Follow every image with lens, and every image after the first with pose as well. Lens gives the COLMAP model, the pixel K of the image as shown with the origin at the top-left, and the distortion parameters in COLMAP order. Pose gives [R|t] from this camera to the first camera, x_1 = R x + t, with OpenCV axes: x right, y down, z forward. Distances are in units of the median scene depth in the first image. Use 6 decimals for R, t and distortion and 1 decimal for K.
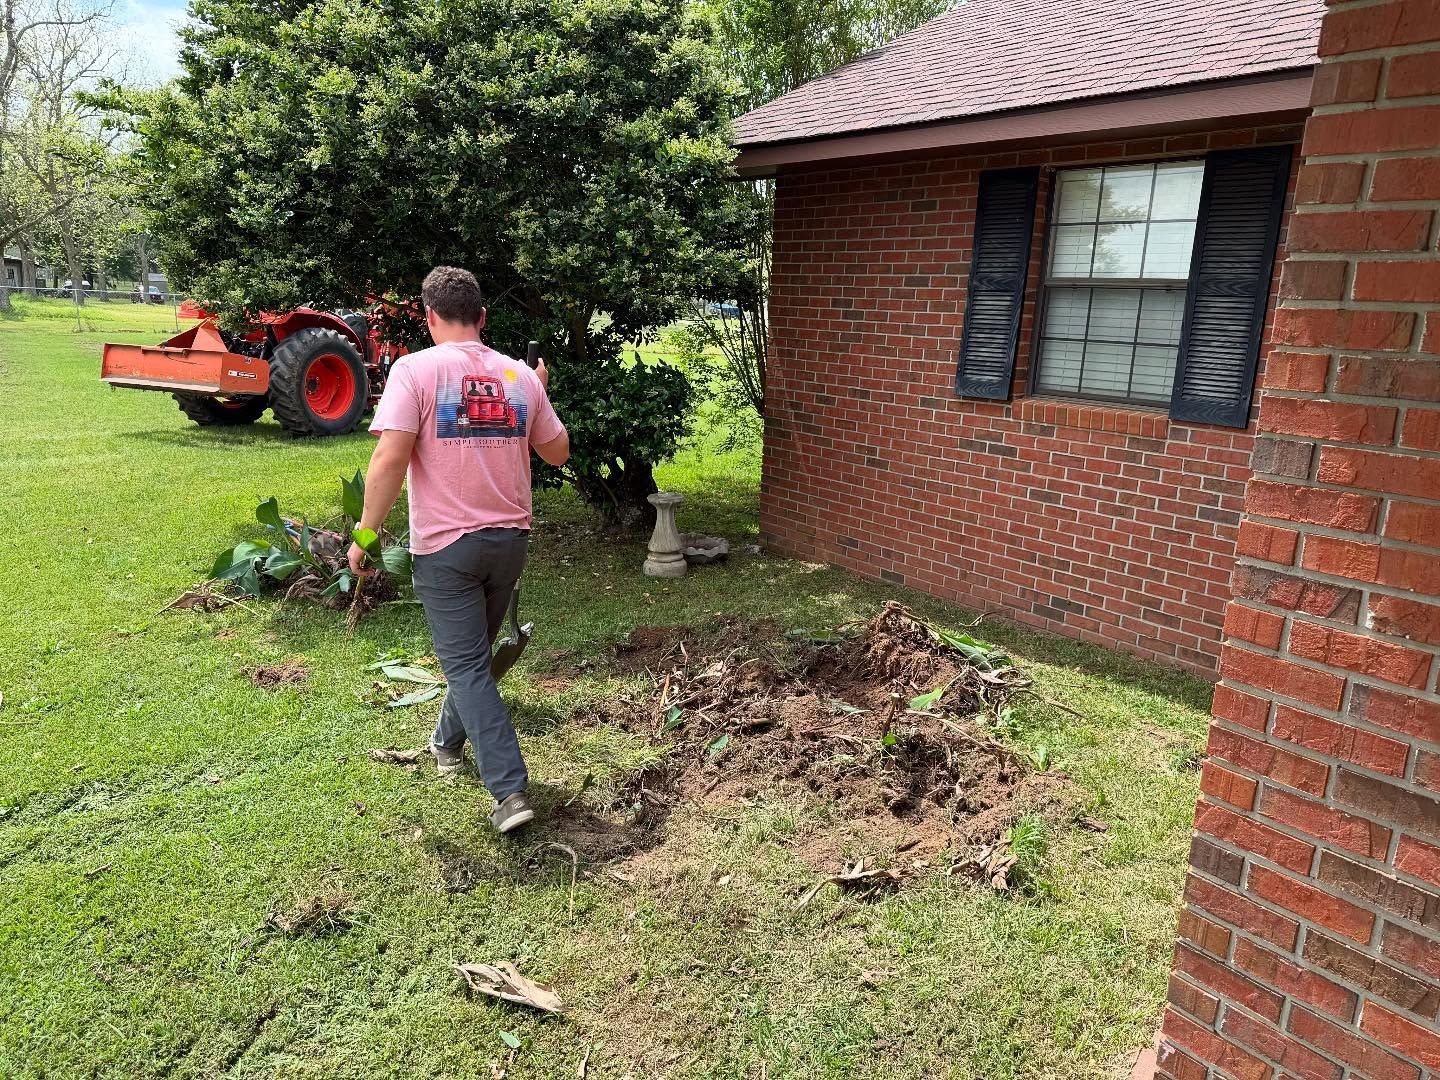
lens RADIAL K [[999.1, 0, 720.0], [0, 999.1, 540.0], [0, 0, 1]] dist [0.138746, -0.225005]
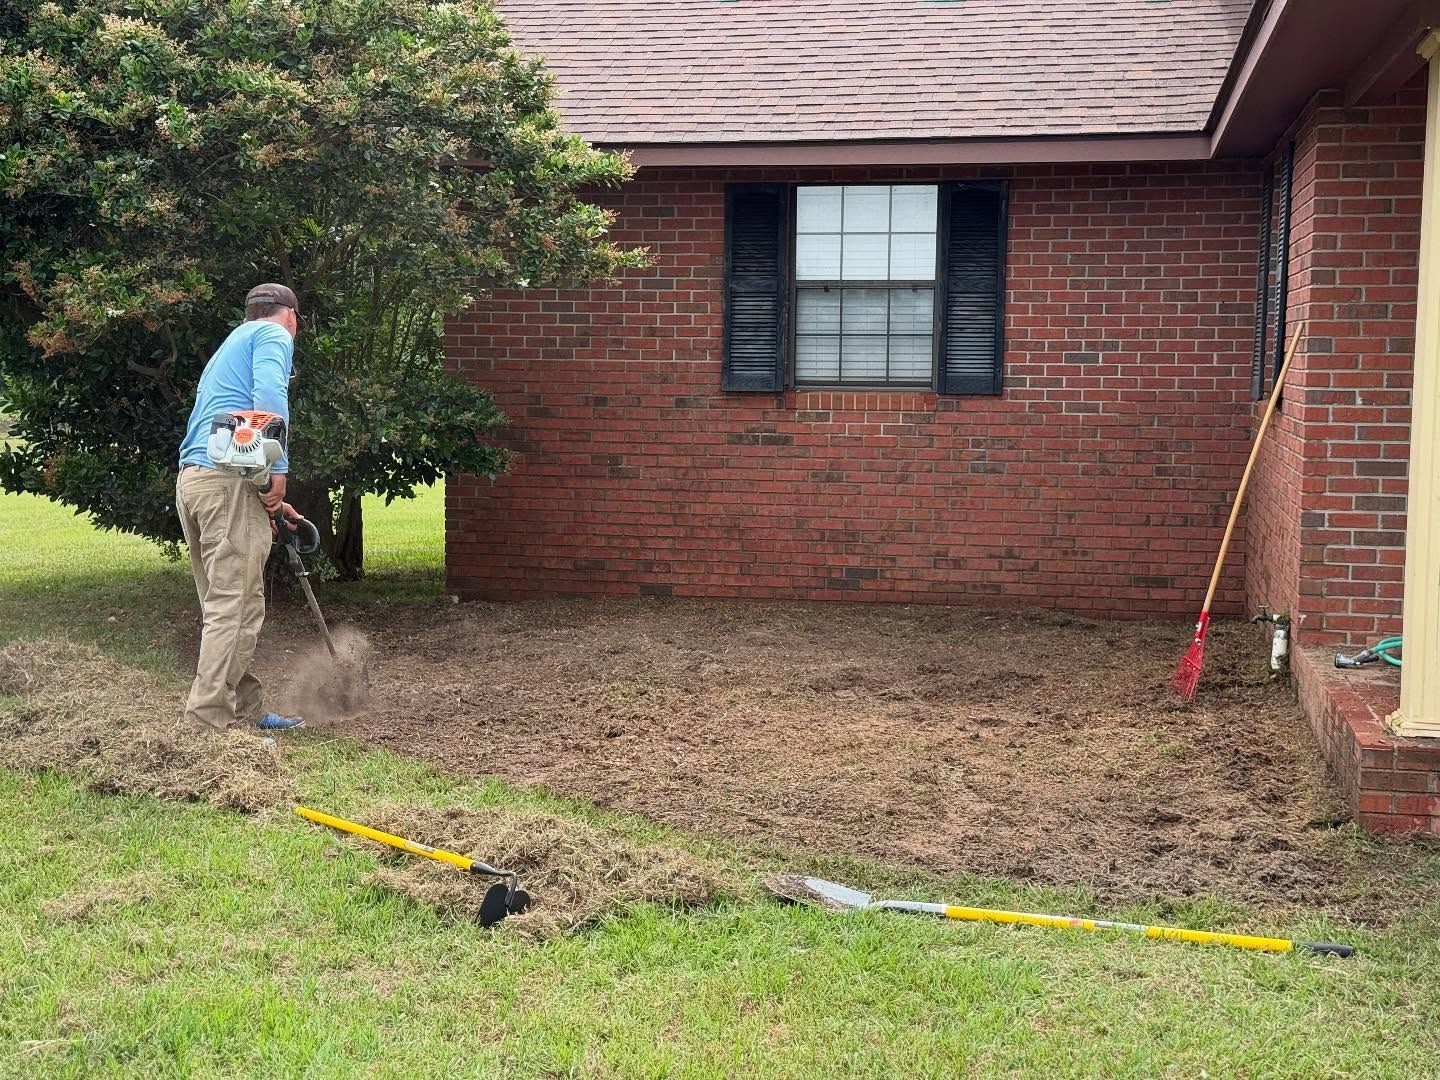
lens RADIAL K [[1988.2, 0, 720.0], [0, 1988.2, 540.0], [0, 0, 1]] dist [0.122684, 0.005386]
pose [[0.758943, -0.094605, 0.644247, -1.134376], [0.172472, 0.983258, -0.058790, 0.127231], [-0.627900, 0.155733, 0.762554, -0.534227]]
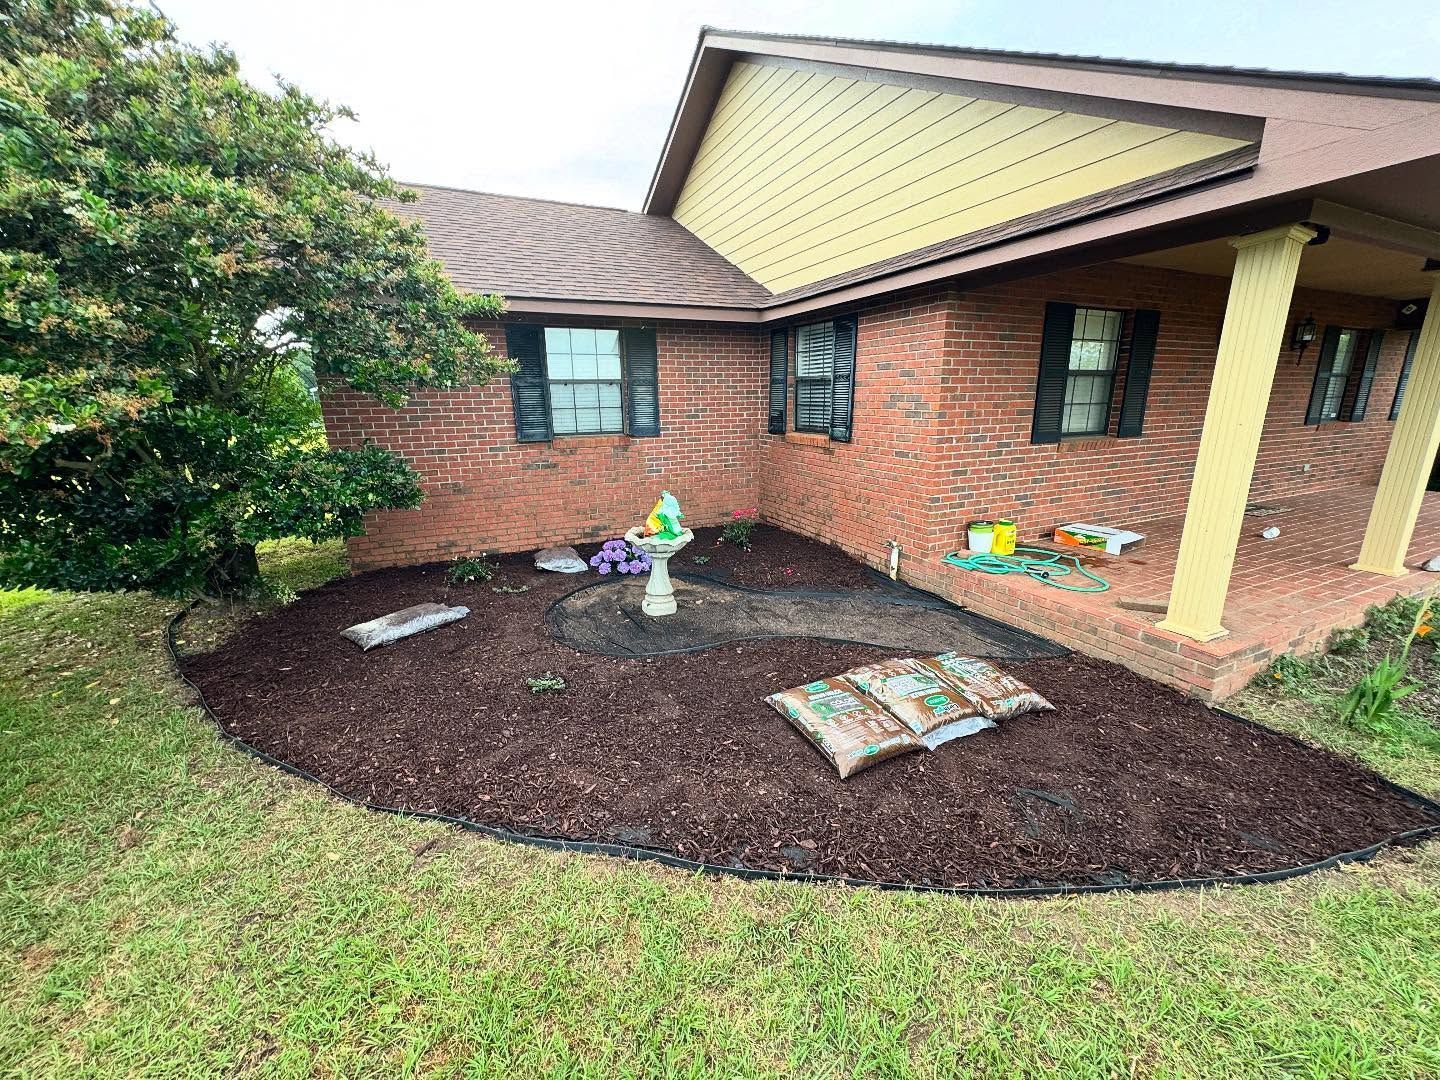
lens RADIAL K [[568.9, 0, 720.0], [0, 568.9, 540.0], [0, 0, 1]] dist [0.000066, -0.000052]
pose [[0.230384, -0.281741, 0.931421, -0.751283], [0.249361, 0.942301, 0.223354, -0.121098], [-0.940607, 0.180803, 0.287347, 0.397278]]
